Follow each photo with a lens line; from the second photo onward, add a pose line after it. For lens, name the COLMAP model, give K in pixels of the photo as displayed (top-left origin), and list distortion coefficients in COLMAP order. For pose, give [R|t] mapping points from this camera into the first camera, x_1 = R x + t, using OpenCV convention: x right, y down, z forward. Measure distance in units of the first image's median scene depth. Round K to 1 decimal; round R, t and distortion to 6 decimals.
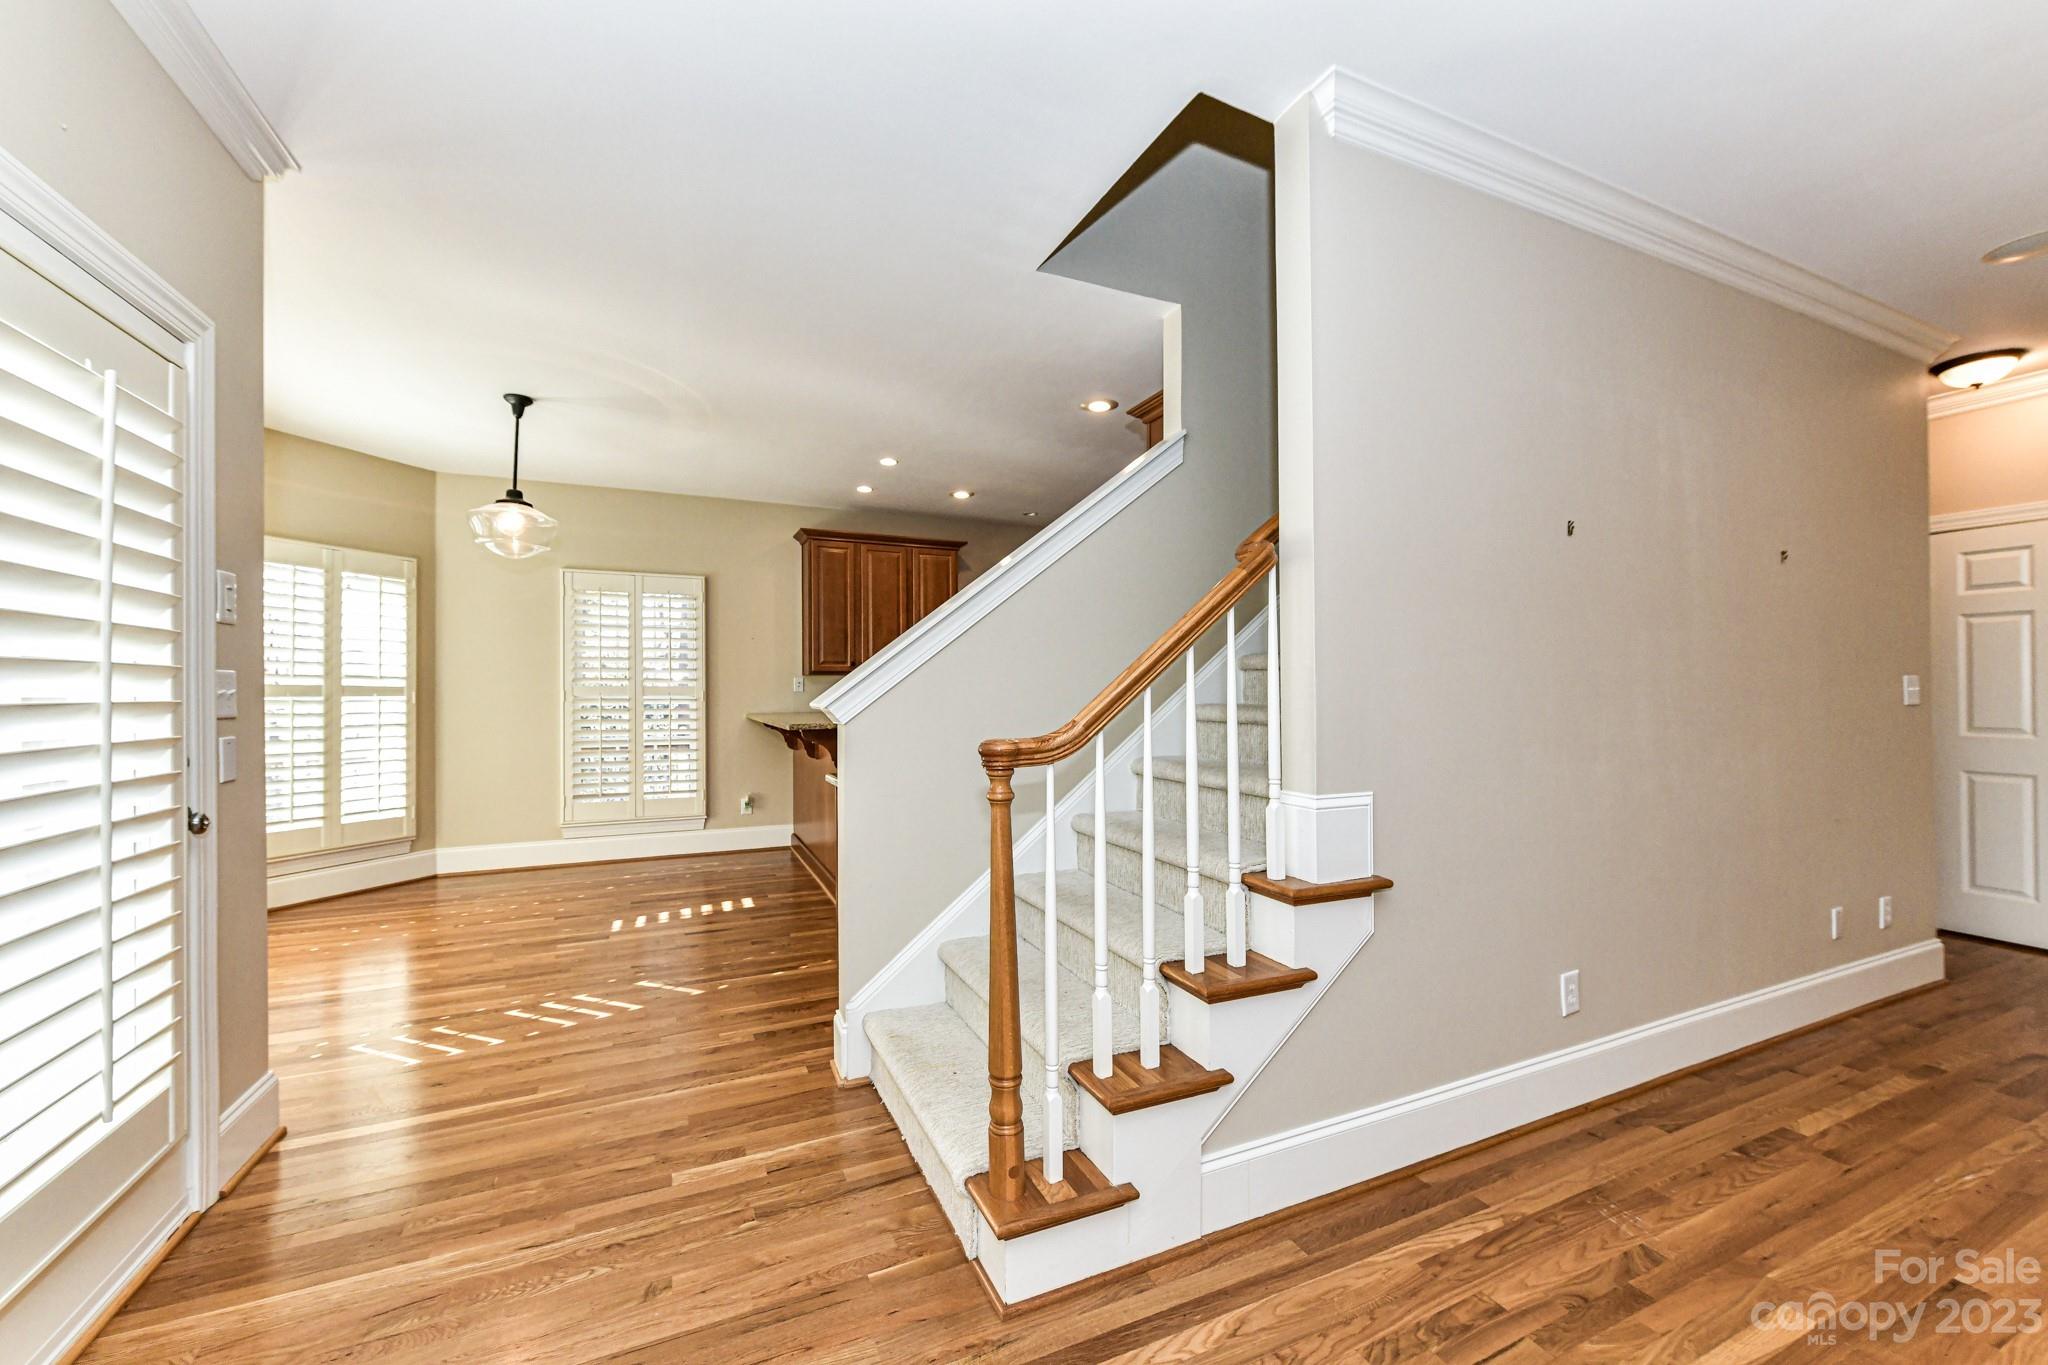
lens RADIAL K [[811.9, 0, 1032.6], [0, 811.9, 695.4], [0, 0, 1]] dist [0.006652, -0.002604]
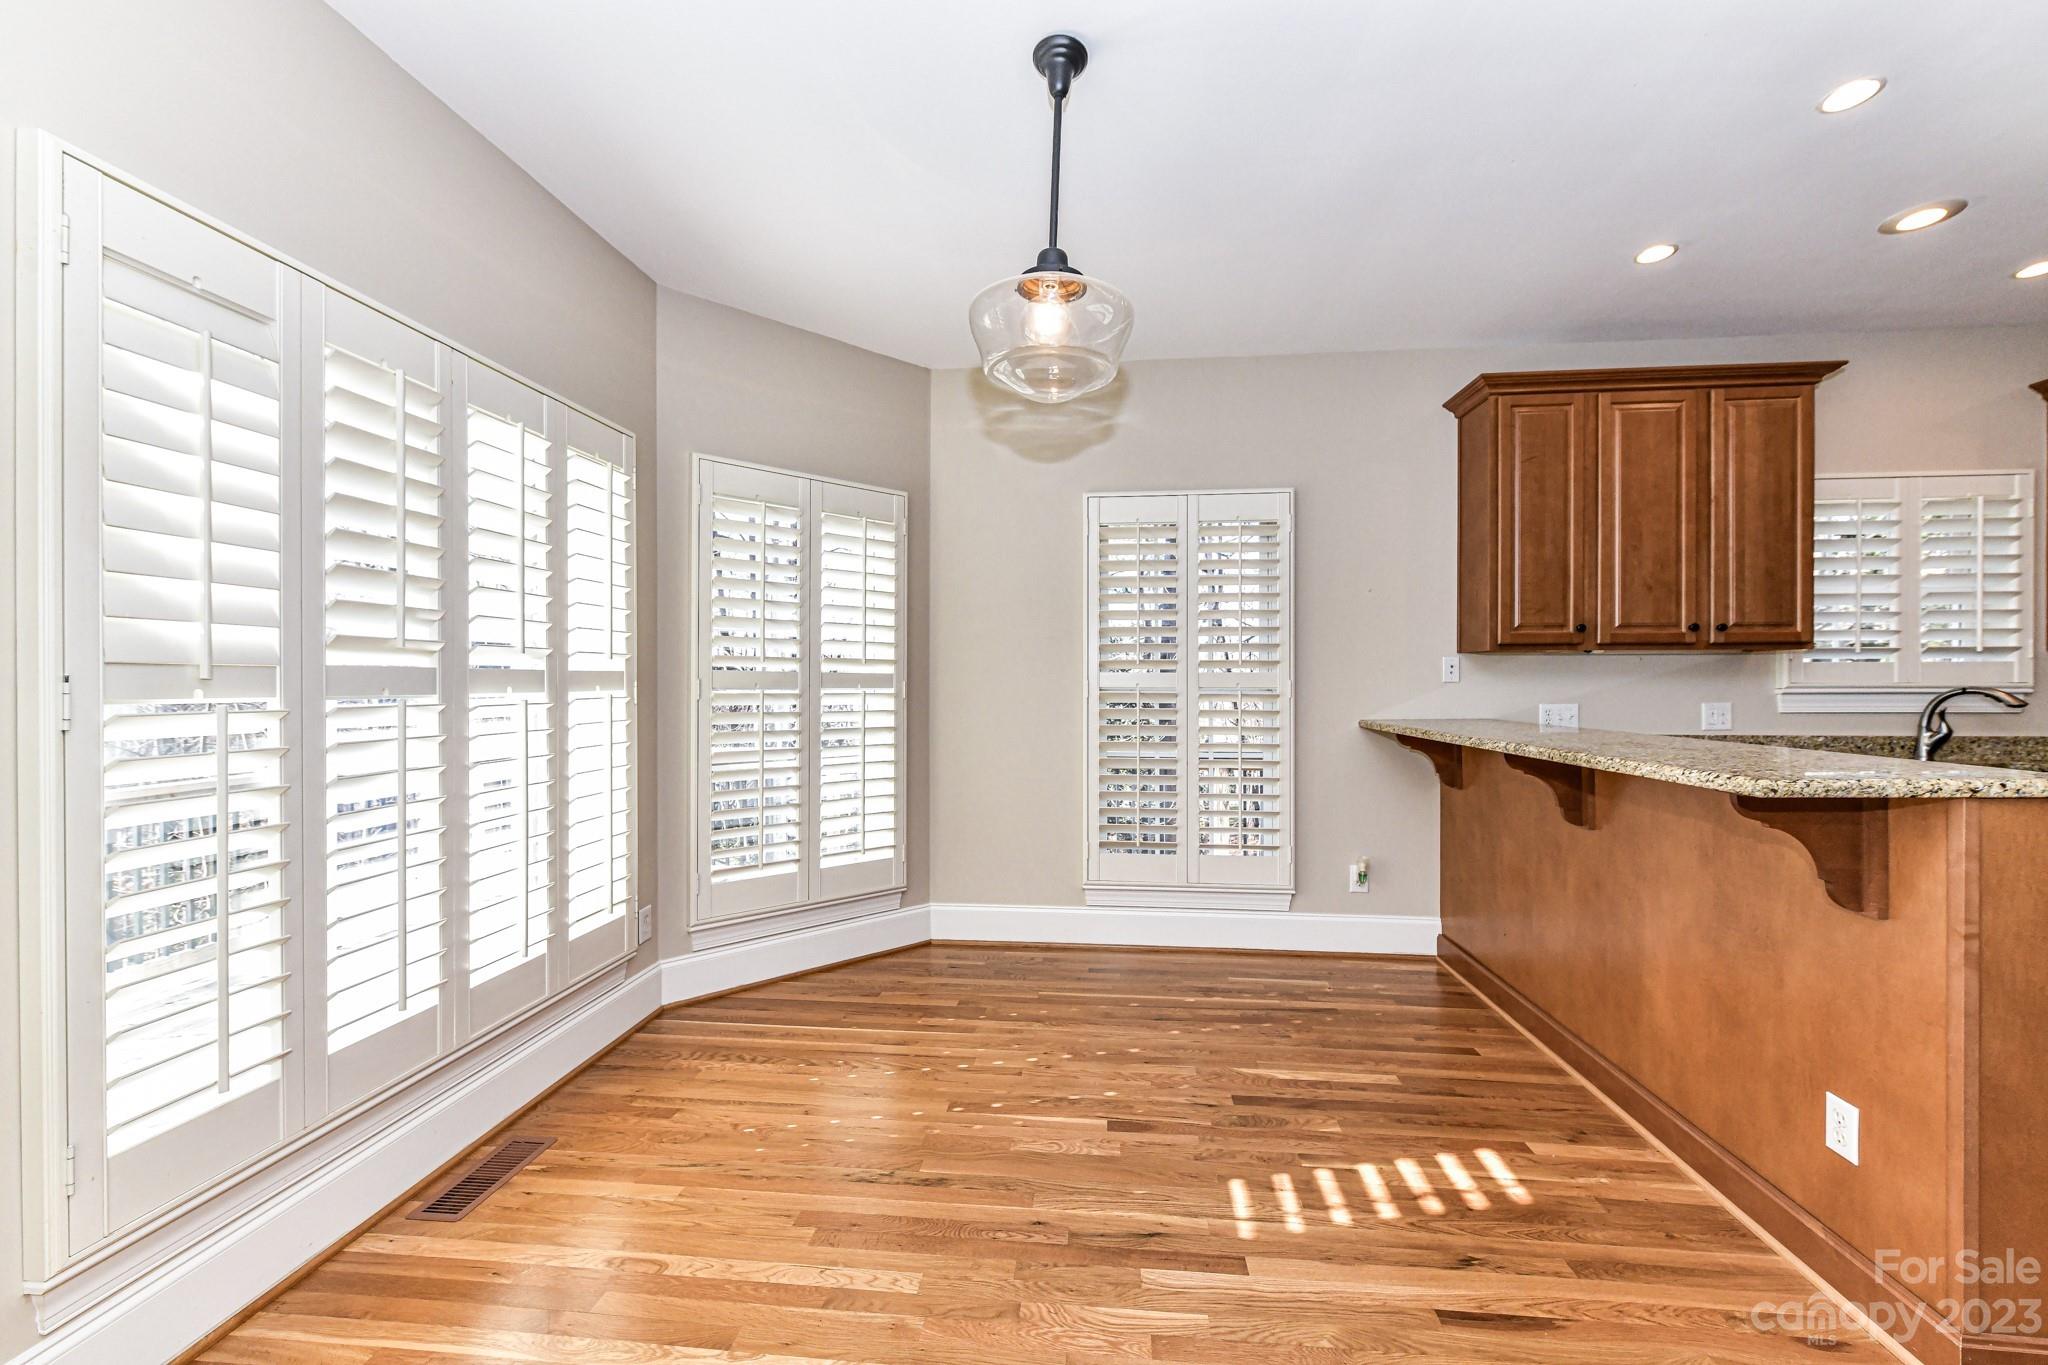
lens RADIAL K [[811.9, 0, 1024.9], [0, 811.9, 678.1], [0, 0, 1]] dist [0.006652, -0.002604]
pose [[0.862256, -0.001403, -0.506472, -0.320273], [-0.001070, 0.999989, -0.004591, -0.004499], [0.506472, 0.004501, 0.862244, 0.457262]]
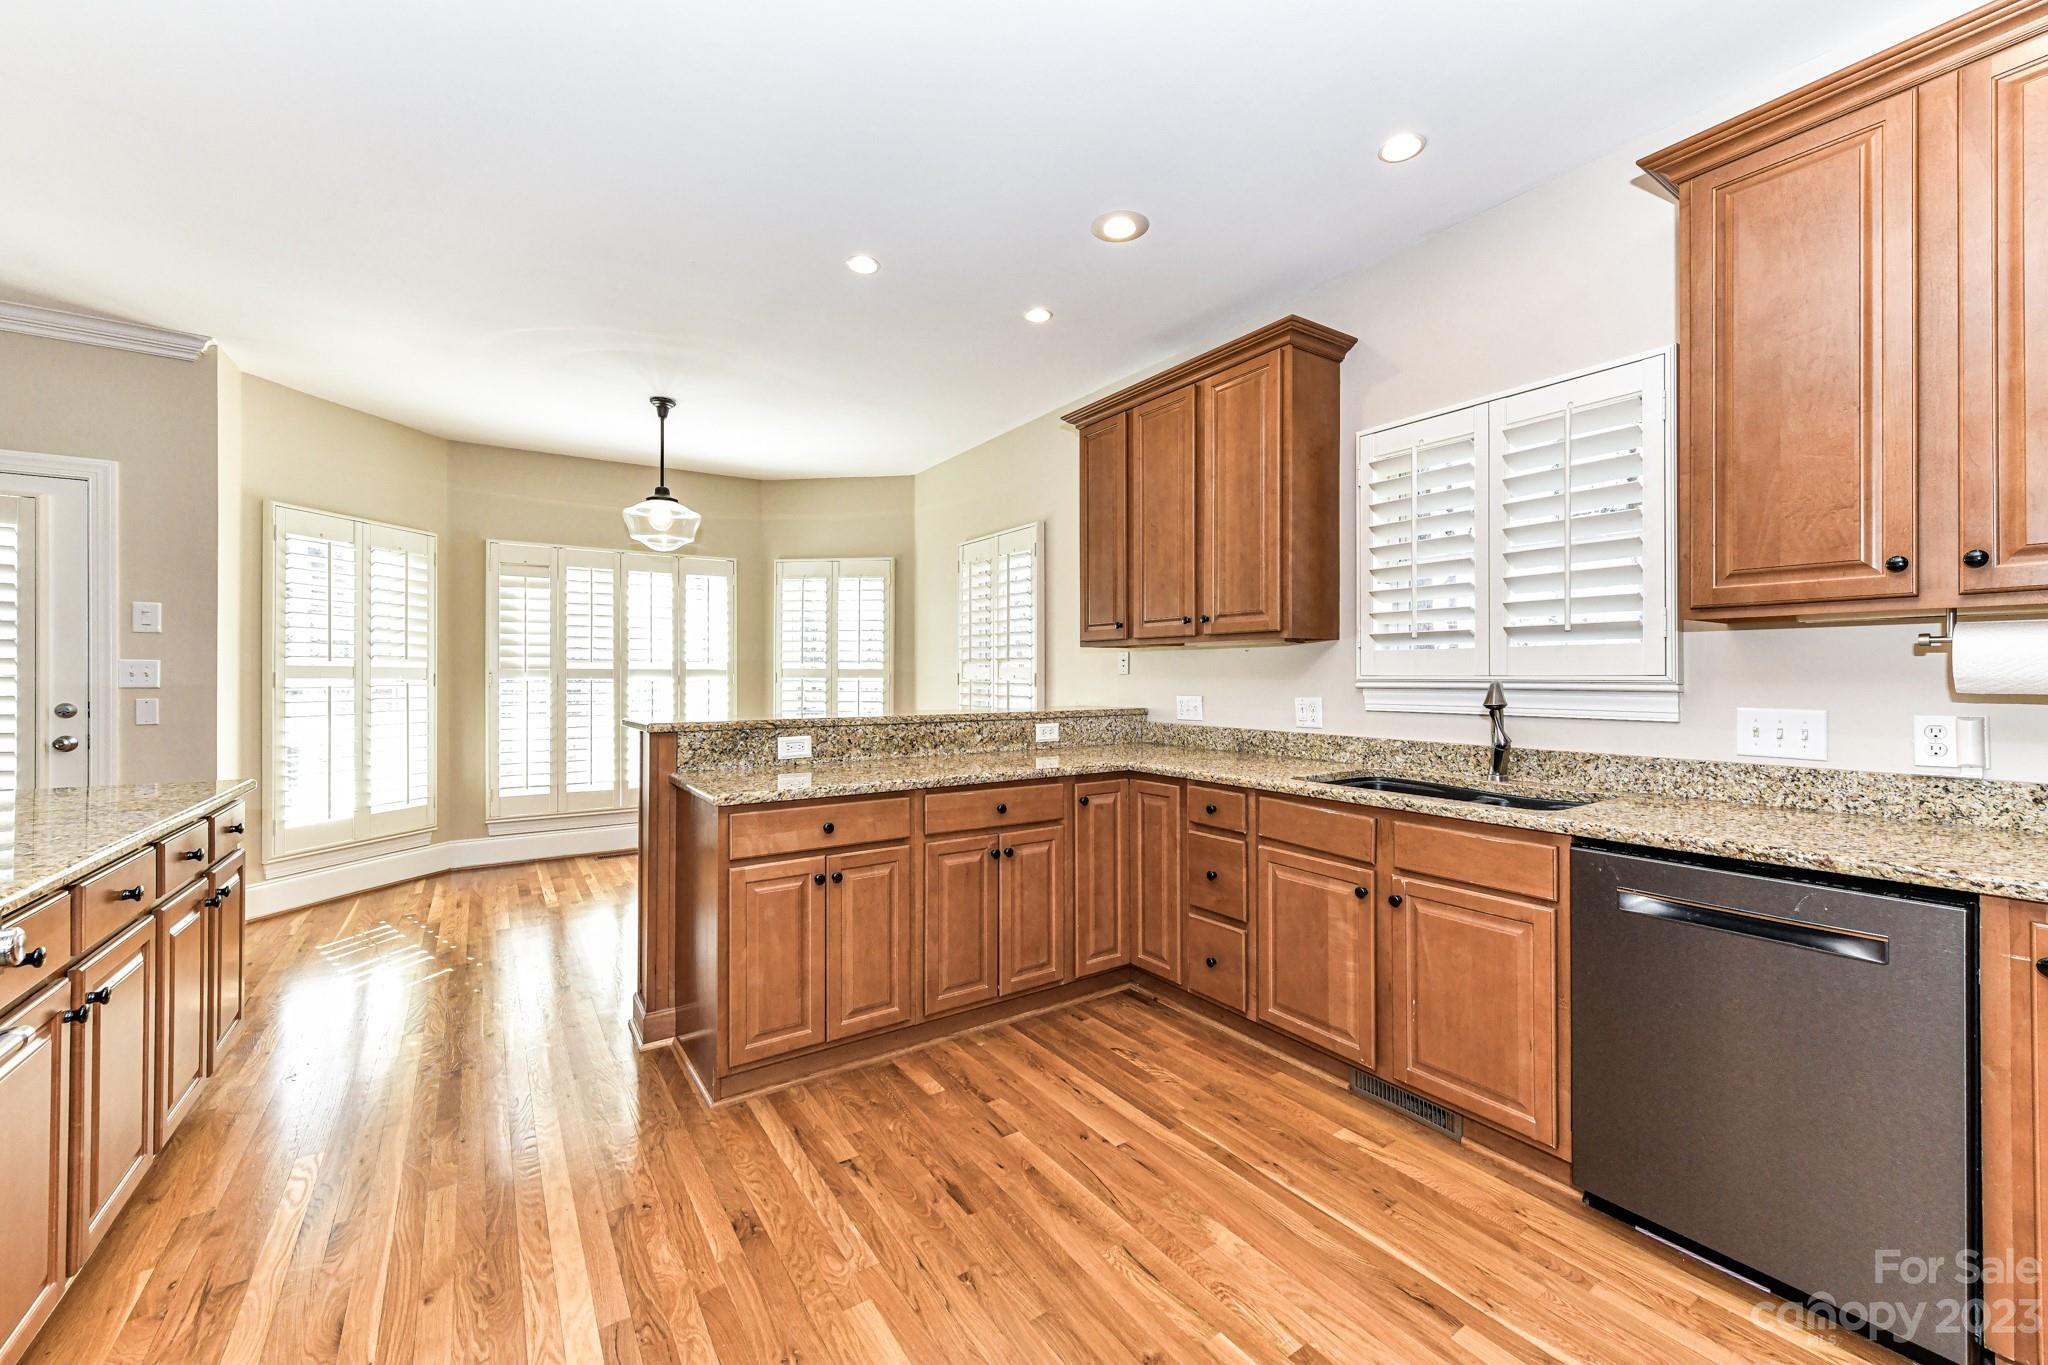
lens RADIAL K [[811.9, 0, 1022.0], [0, 811.9, 670.5], [0, 0, 1]] dist [0.006652, -0.002604]
pose [[0.151934, -0.002921, -0.988386, 0.399666], [-0.001394, 0.999994, -0.003169, -0.005579], [0.988390, 0.001859, 0.151929, 1.024277]]
